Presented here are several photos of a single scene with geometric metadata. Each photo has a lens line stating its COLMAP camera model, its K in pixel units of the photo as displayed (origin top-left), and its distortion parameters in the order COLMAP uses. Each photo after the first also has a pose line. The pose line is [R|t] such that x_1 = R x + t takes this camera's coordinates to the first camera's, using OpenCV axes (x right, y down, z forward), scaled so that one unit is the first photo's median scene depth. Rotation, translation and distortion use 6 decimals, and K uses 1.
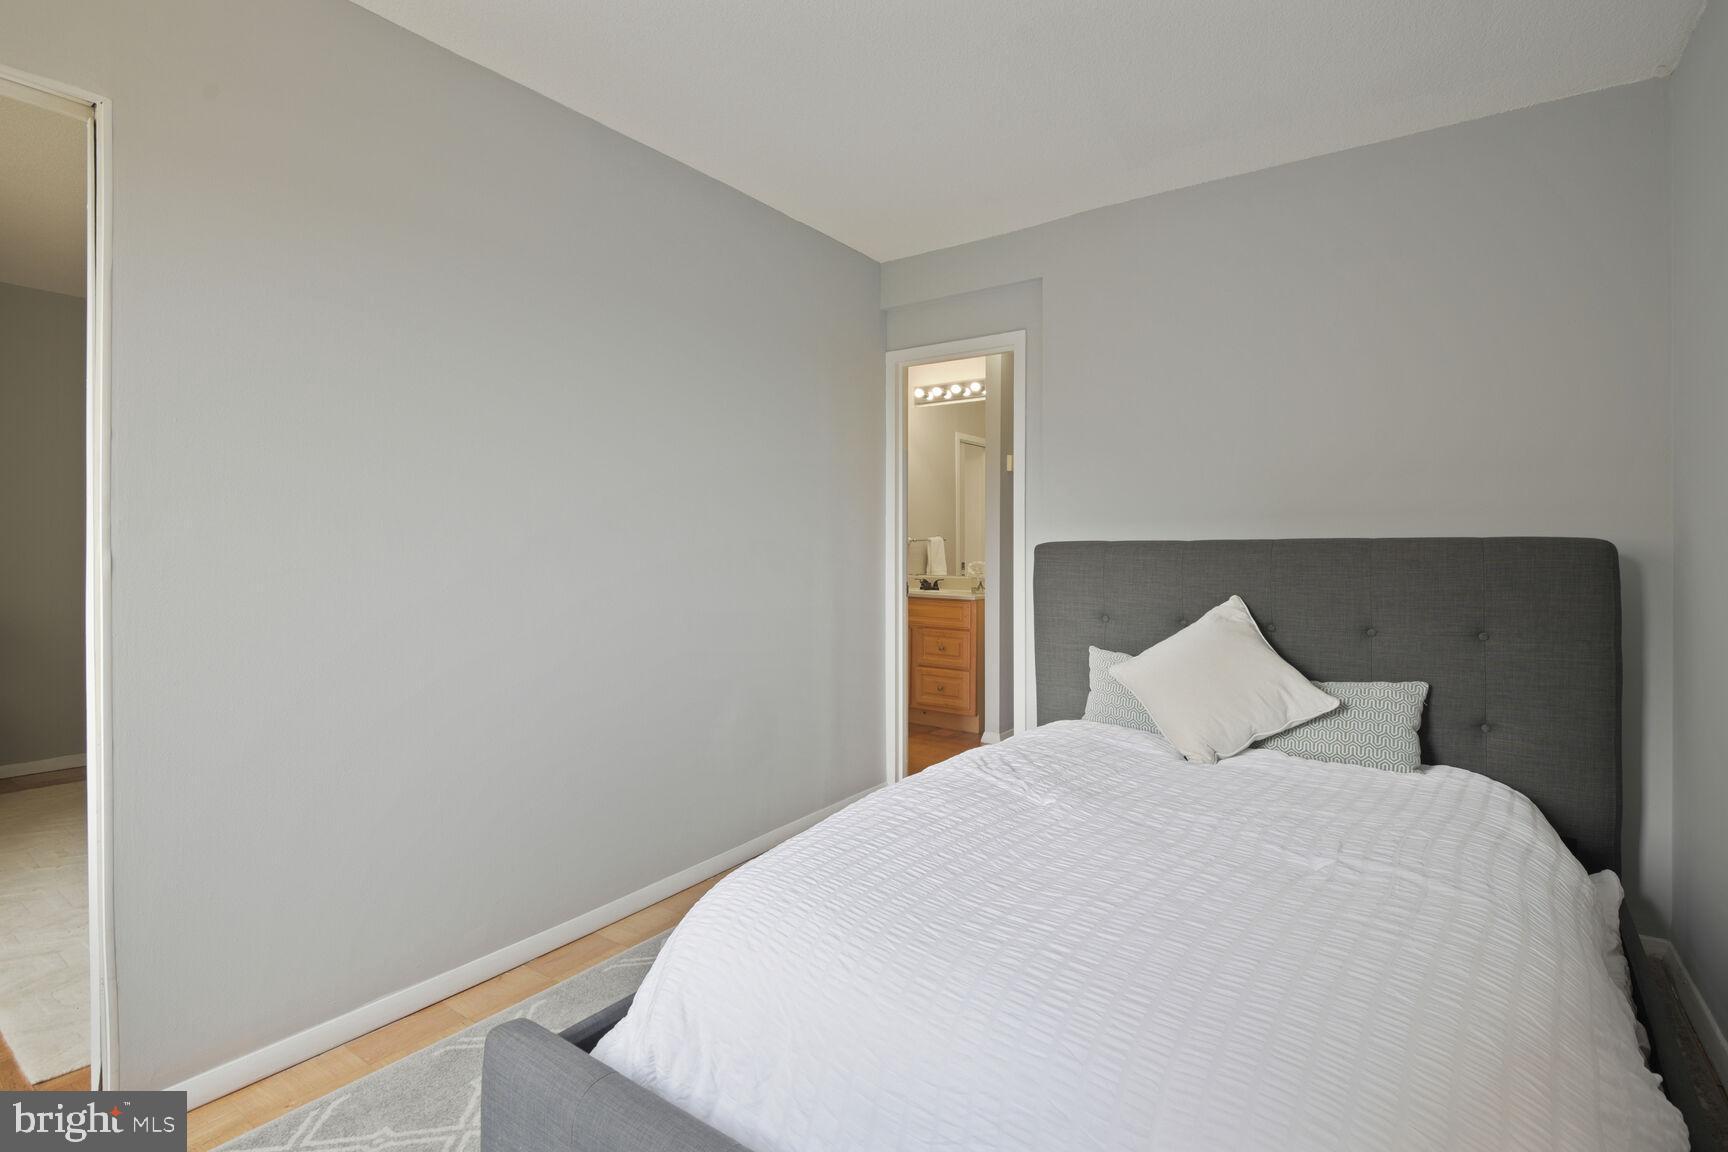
lens RADIAL K [[809.8, 0, 878.4], [0, 809.8, 520.2], [0, 0, 1]] dist [-0.001391, -0.000797]
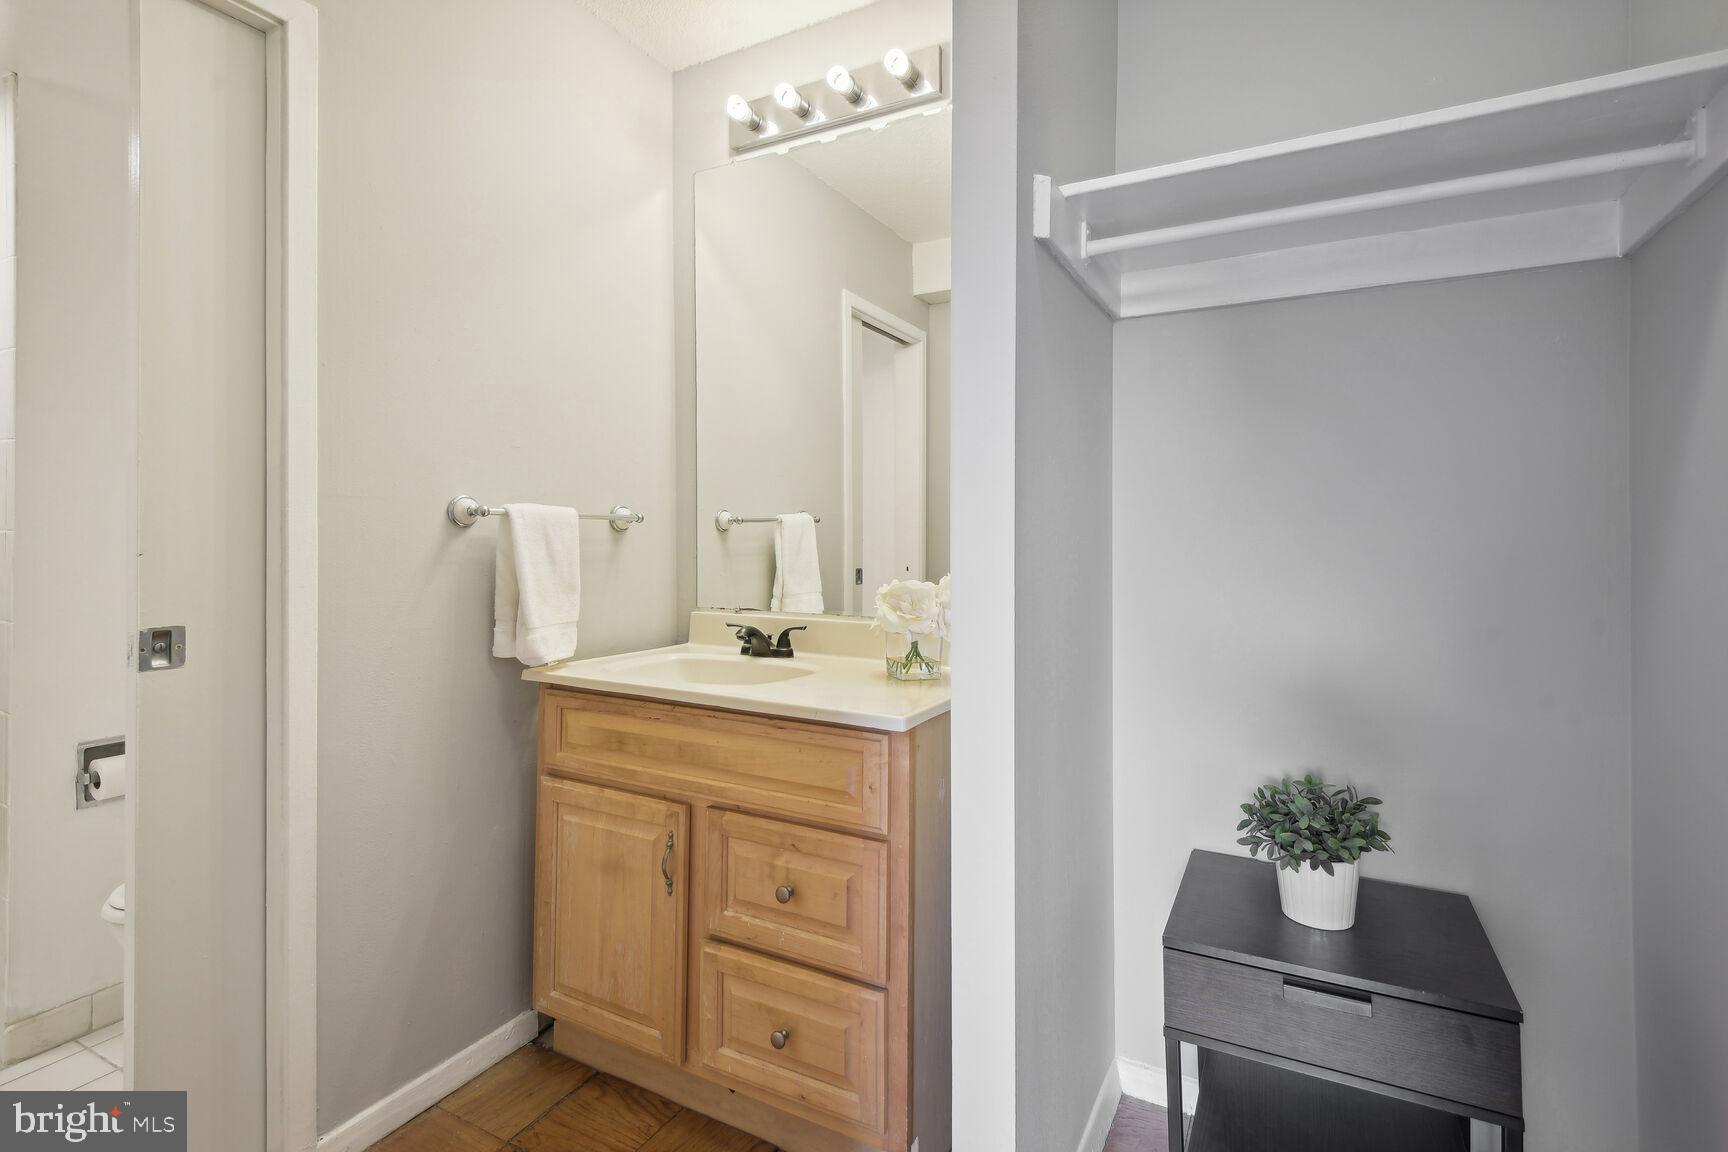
lens RADIAL K [[809.8, 0, 878.4], [0, 809.8, 520.2], [0, 0, 1]] dist [-0.001391, -0.000797]
pose [[0.991429, -0.000592, 0.130647, 0.072777], [-0.001268, 0.999899, 0.014155, 0.022722], [-0.130642, -0.014199, 0.991328, 0.712331]]
